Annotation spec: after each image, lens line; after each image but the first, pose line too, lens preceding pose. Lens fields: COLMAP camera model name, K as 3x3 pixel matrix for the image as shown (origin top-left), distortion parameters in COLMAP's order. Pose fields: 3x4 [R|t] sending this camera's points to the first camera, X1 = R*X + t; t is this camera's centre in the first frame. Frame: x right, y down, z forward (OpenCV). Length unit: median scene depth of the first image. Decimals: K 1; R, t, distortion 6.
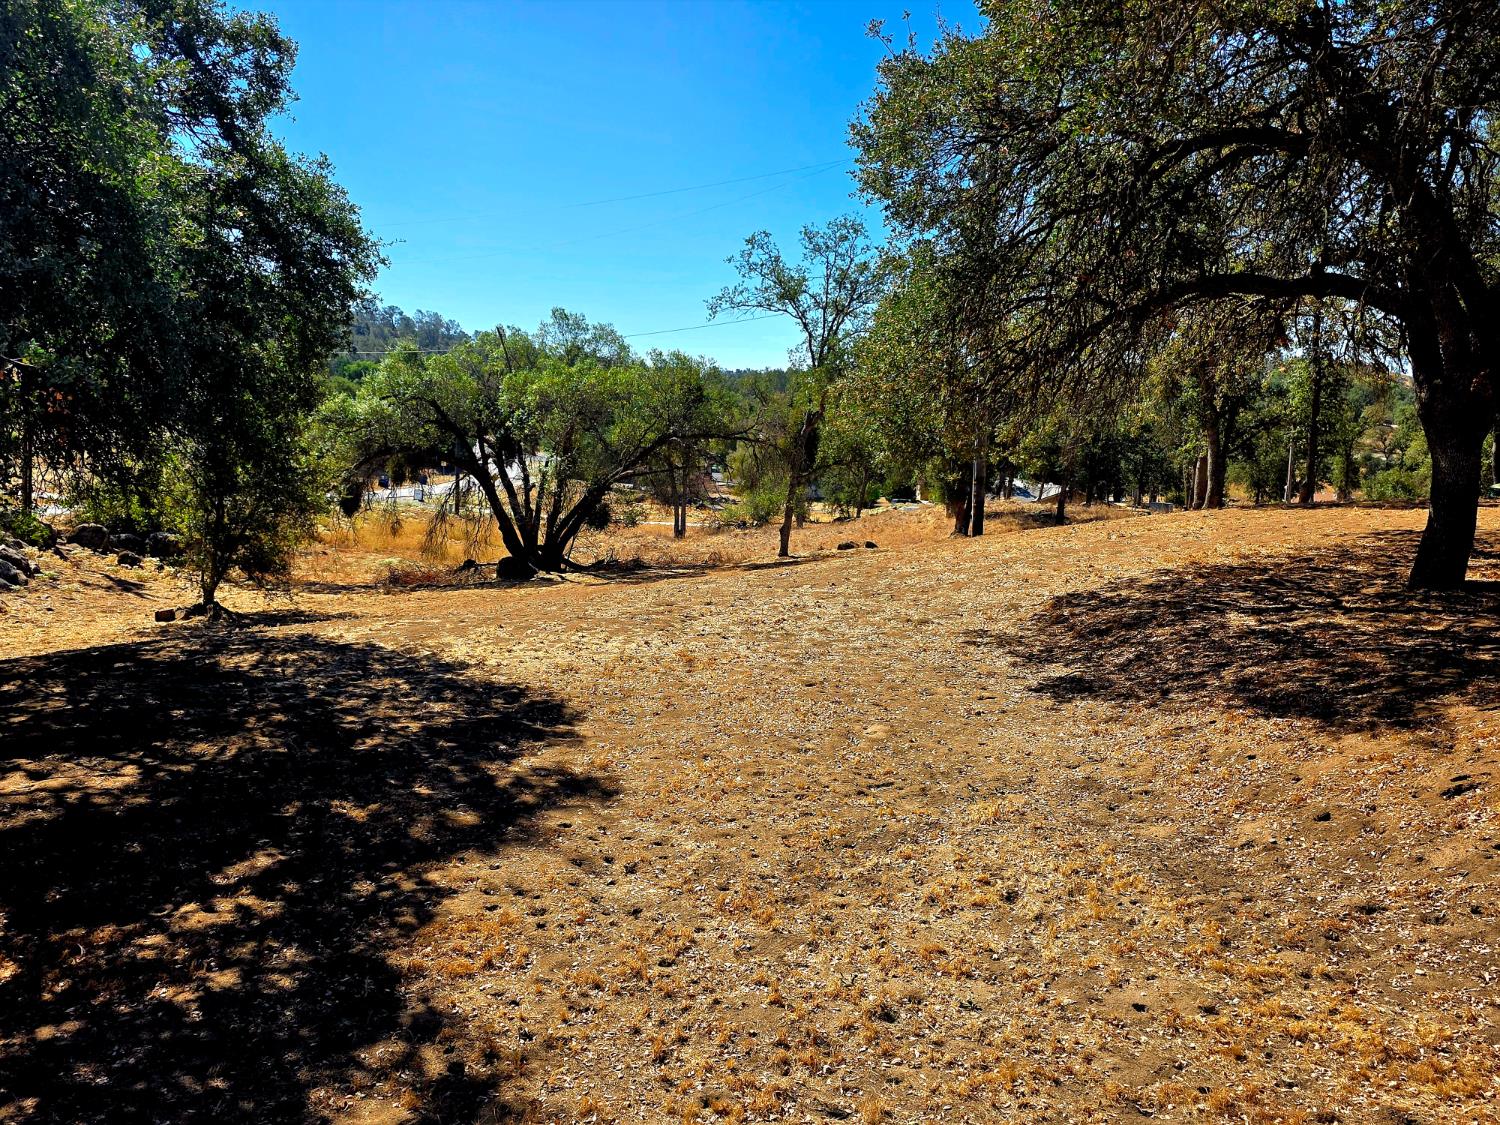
lens RADIAL K [[1247.3, 0, 750.0], [0, 1247.3, 562.5], [0, 0, 1]] dist [0.045856, -0.002309]
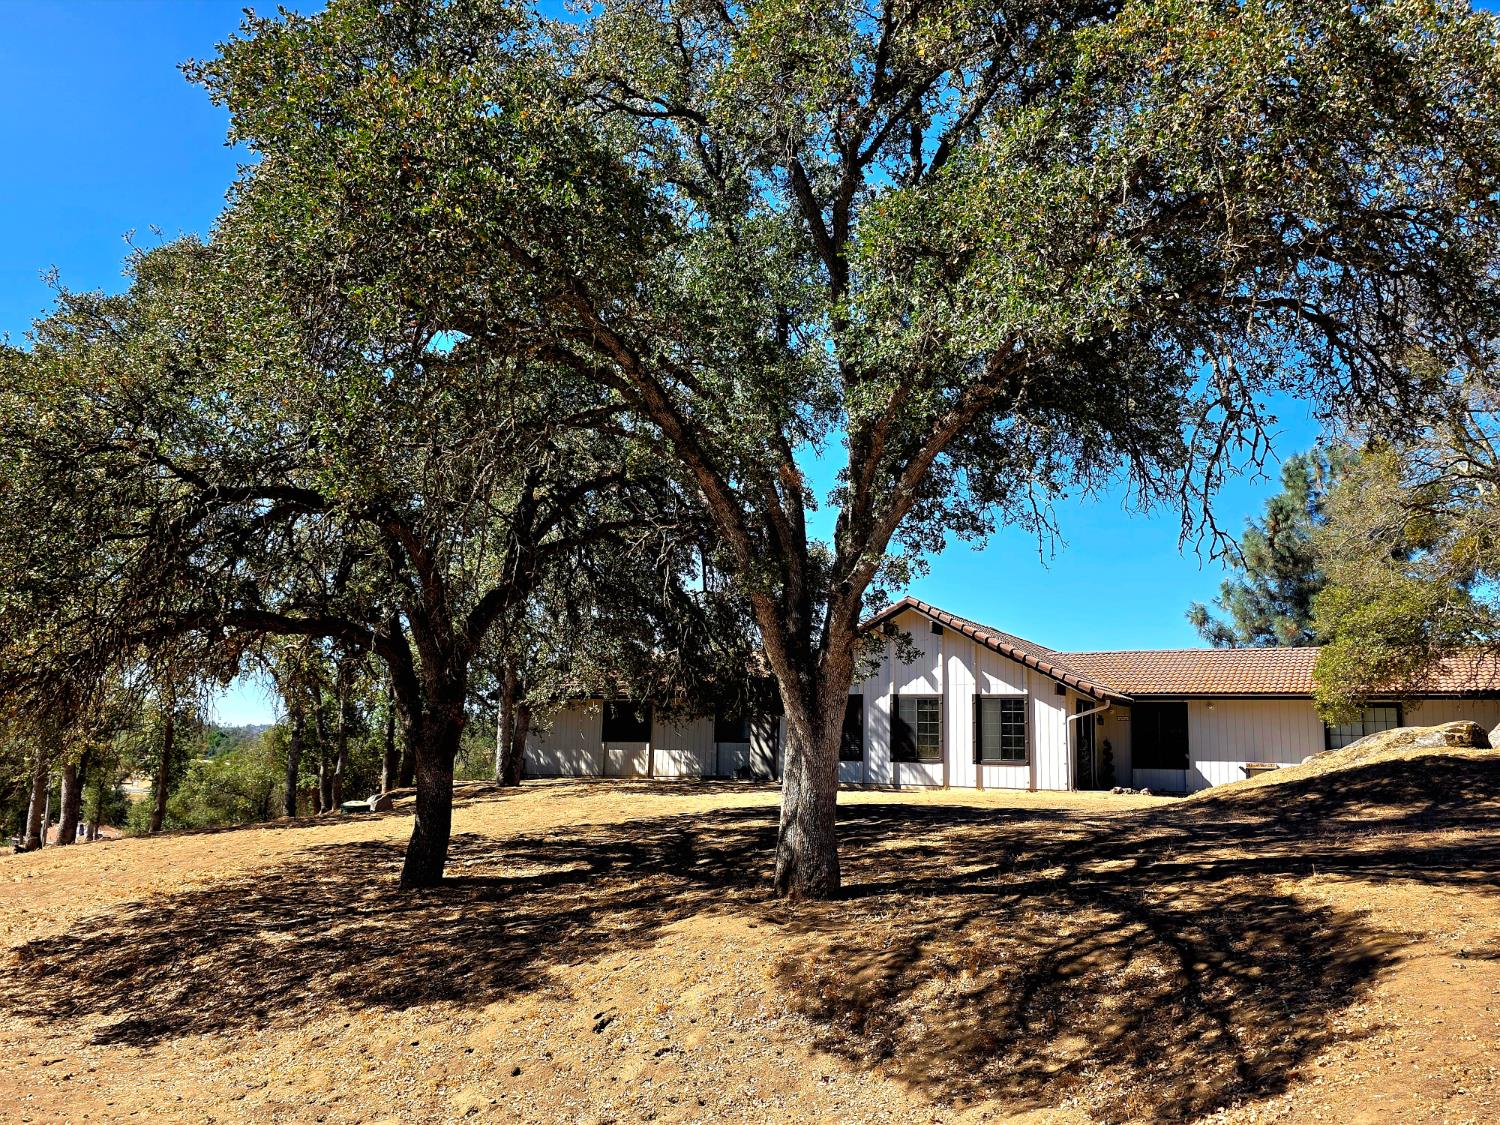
lens RADIAL K [[1247.3, 0, 750.0], [0, 1247.3, 562.5], [0, 0, 1]] dist [0.045856, -0.002309]
pose [[0.614600, 0.106410, 0.781629, -0.264627], [0.097279, 0.973073, -0.208964, 0.000095], [-0.782818, 0.204465, 0.587700, 0.009297]]
